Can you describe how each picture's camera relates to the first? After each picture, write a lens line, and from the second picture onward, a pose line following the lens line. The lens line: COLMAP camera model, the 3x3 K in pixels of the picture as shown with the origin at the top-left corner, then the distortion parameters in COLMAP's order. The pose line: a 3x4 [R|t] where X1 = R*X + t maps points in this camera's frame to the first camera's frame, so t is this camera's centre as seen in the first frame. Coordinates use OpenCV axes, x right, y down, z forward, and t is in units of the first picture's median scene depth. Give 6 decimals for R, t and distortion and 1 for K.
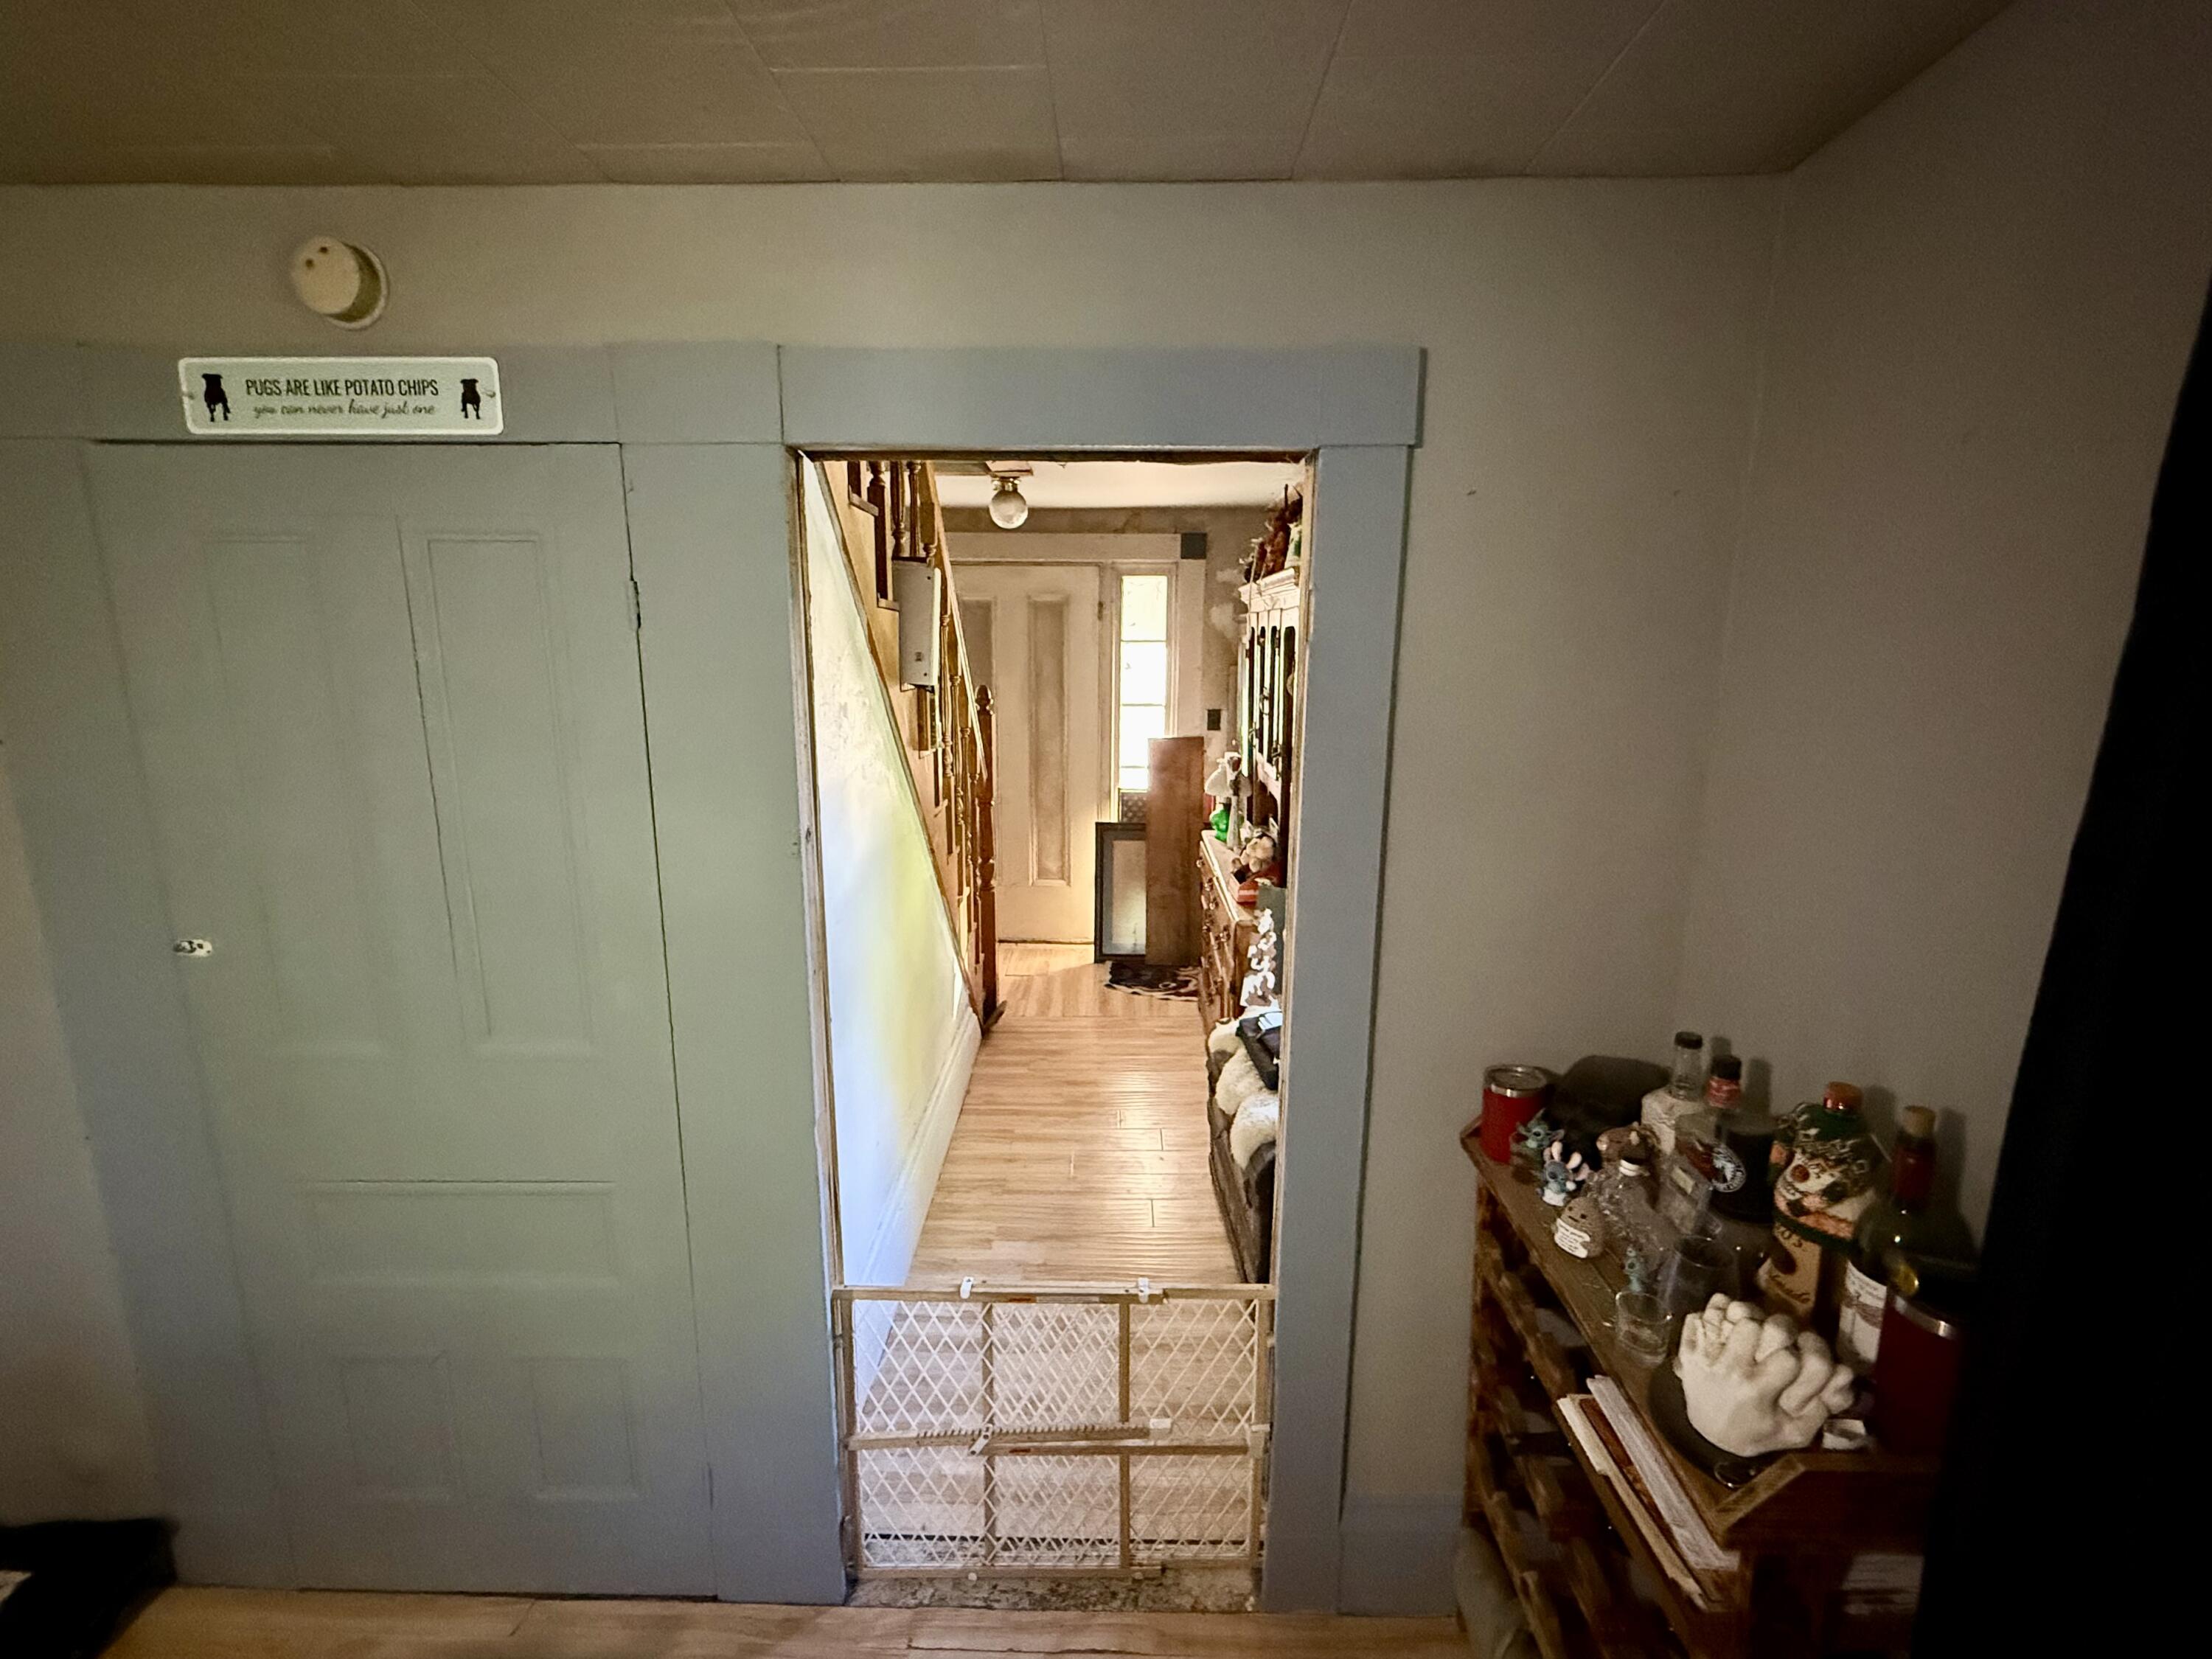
lens RADIAL K [[882.3, 0, 1106.0], [0, 882.3, 829.5], [0, 0, 1]] dist [-0.000350, 0.000296]
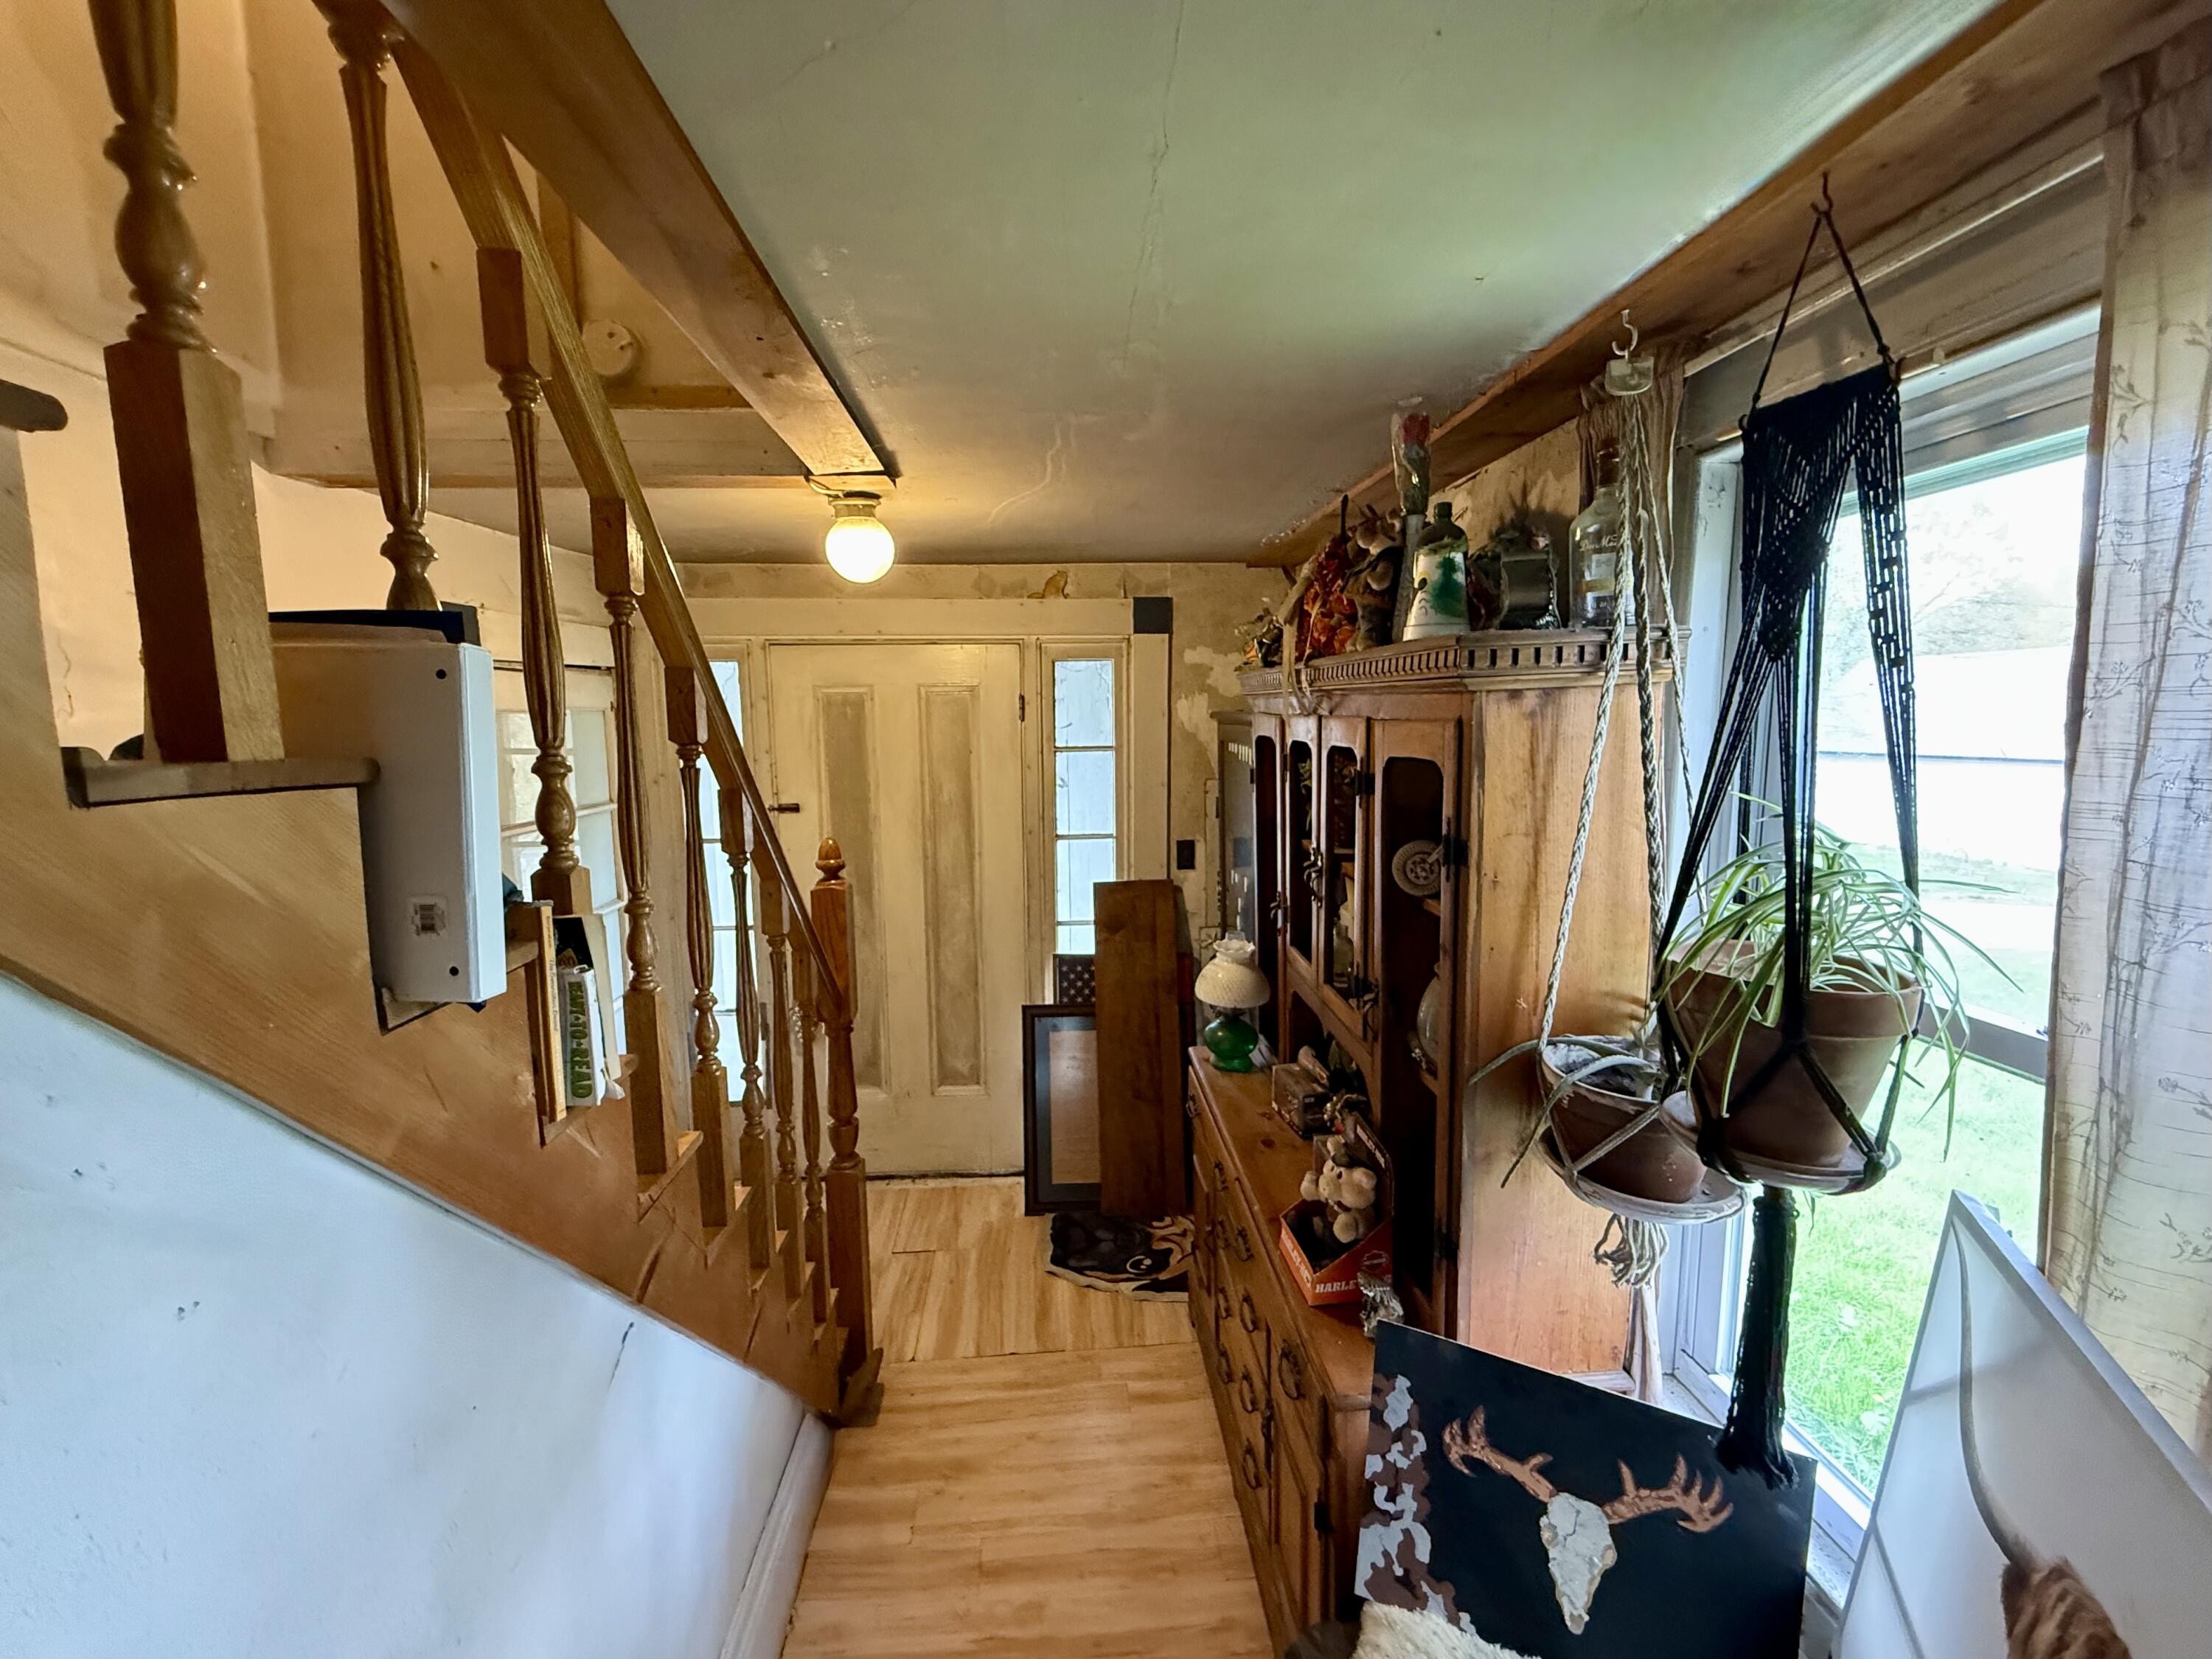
lens RADIAL K [[882.3, 0, 1106.0], [0, 882.3, 829.5], [0, 0, 1]] dist [-0.000350, 0.000296]
pose [[0.996170, -0.030389, 0.081985, 0.001470], [0.037523, 0.995507, -0.086936, -0.091708], [-0.078975, 0.089680, 0.992835, 0.320284]]
